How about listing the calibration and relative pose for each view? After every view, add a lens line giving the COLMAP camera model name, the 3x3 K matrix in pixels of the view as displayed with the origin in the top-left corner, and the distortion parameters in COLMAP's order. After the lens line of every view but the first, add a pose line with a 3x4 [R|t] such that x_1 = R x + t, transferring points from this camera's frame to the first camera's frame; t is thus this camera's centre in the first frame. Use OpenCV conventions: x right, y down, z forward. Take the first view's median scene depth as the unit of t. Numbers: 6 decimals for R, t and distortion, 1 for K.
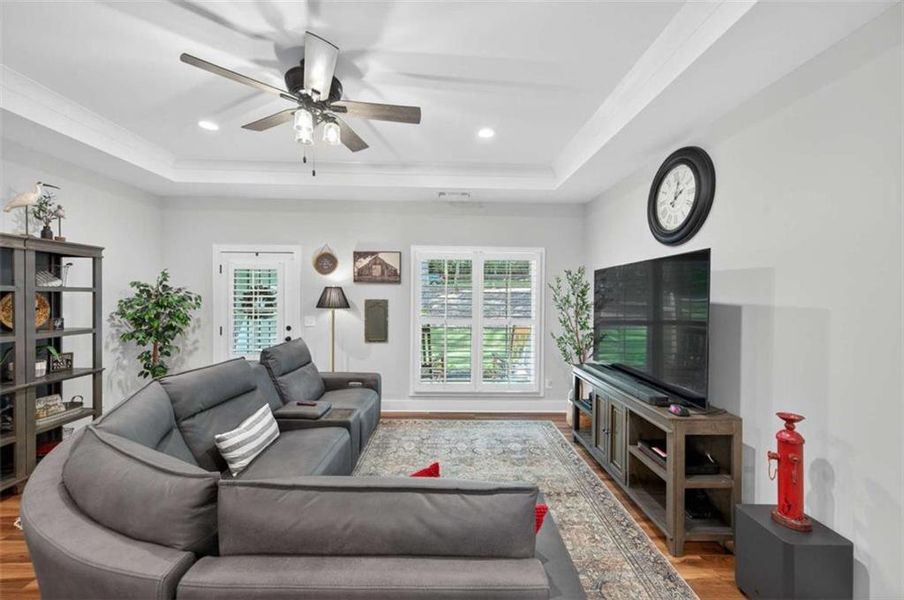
lens RADIAL K [[353.0, 0, 452.3], [0, 353.0, 301.7], [0, 0, 1]] dist [0.007676, -0.003204]
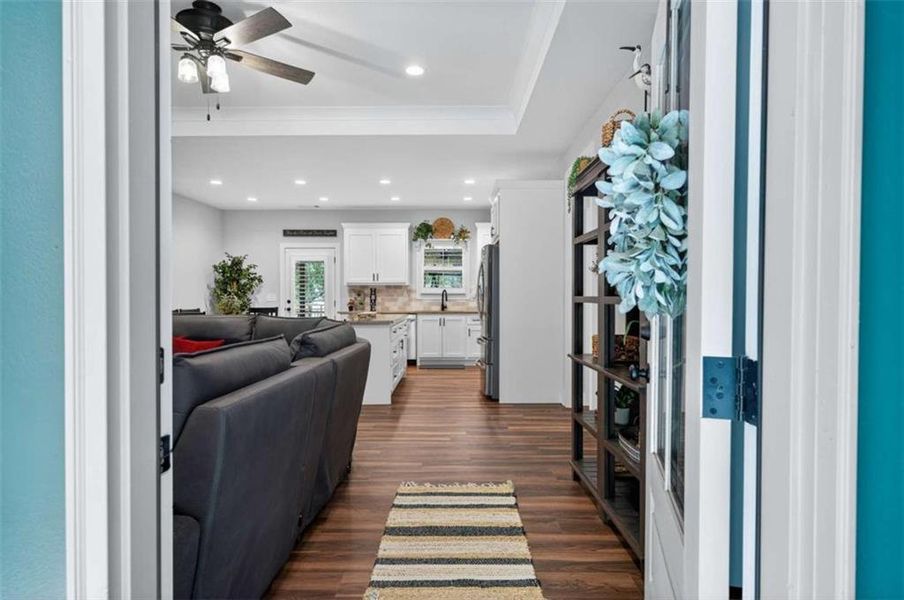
lens RADIAL K [[505.7, 0, 439.1], [0, 505.7, 294.7], [0, 0, 1]] dist [0.005021, 0.000276]
pose [[-0.998150, -0.009779, 0.060015, -0.621684], [-0.008939, 0.999859, 0.014245, 0.053189], [-0.060146, 0.013682, -0.998096, 1.328841]]
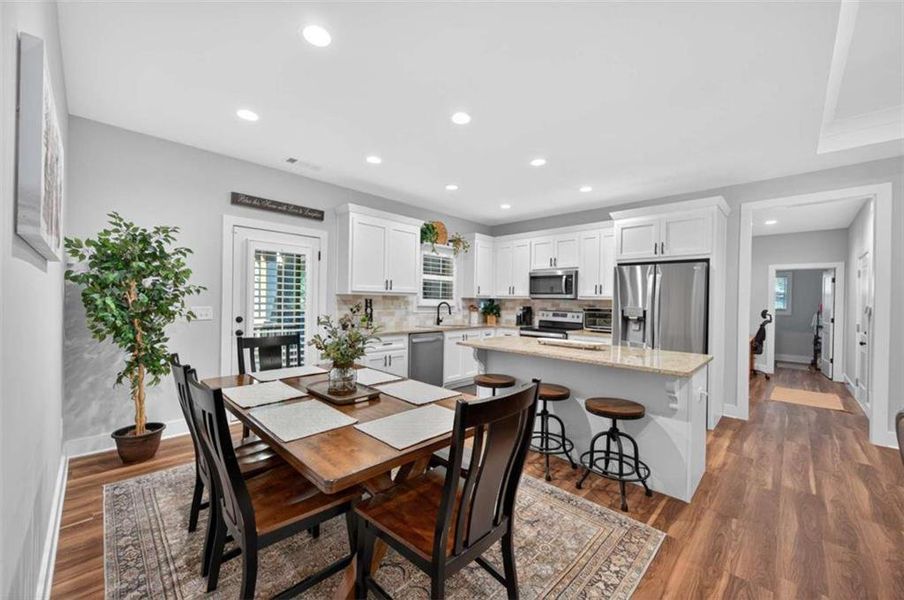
lens RADIAL K [[353.0, 0, 451.4], [0, 353.0, 301.5], [0, 0, 1]] dist [0.007676, -0.003204]
pose [[-0.716480, -0.020021, -0.697320, 0.438554], [-0.035614, 0.999334, 0.007900, 0.049052], [0.696698, 0.030494, -0.716716, 0.128425]]
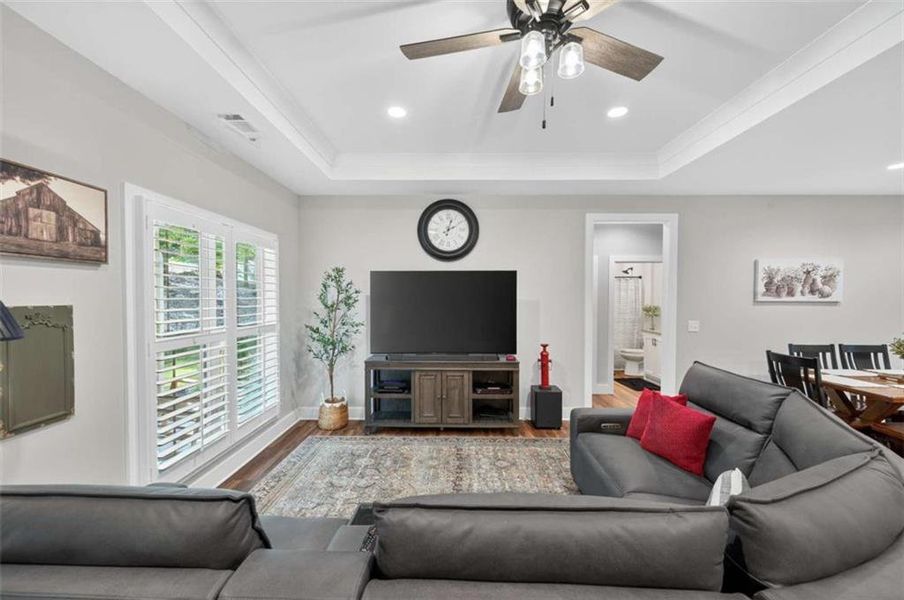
lens RADIAL K [[353.0, 0, 455.7], [0, 353.0, 301.9], [0, 0, 1]] dist [0.007676, -0.003204]
pose [[0.038686, -0.025535, 0.998925, -0.628119], [0.012853, 0.999603, 0.025055, -0.016007], [-0.999169, 0.011870, 0.038999, 0.647609]]
